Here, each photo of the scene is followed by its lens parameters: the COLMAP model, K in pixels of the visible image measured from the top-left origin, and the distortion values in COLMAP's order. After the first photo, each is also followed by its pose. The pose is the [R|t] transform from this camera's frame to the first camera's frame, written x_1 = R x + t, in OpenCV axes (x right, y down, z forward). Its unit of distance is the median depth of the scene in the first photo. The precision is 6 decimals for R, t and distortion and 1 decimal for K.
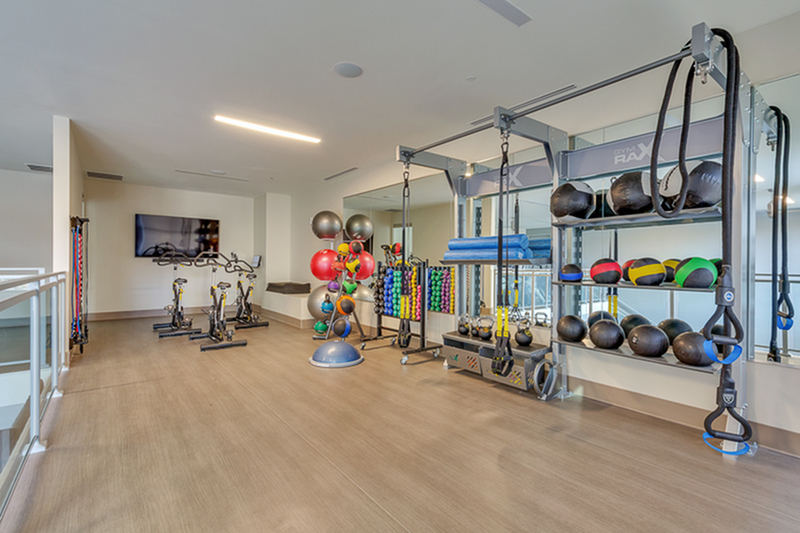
lens RADIAL K [[375.7, 0, 400.0], [0, 375.7, 266.5], [0, 0, 1]] dist [0.004793, -0.001084]
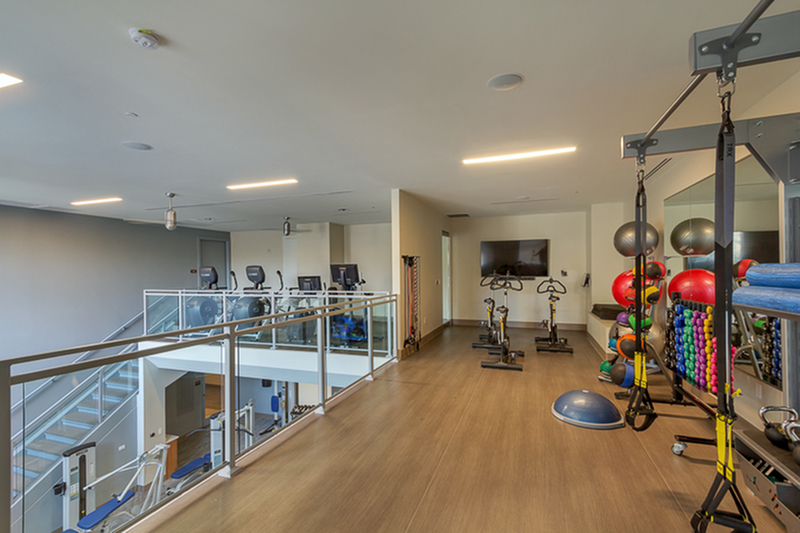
lens RADIAL K [[369.5, 0, 397.5], [0, 369.5, 273.4], [0, 0, 1]] dist [0.021640, -0.000470]
pose [[0.517231, -0.007416, -0.855813, 0.326408], [0.009206, 0.999953, -0.003101, -0.060552], [0.855796, -0.006275, 0.517275, 0.248322]]
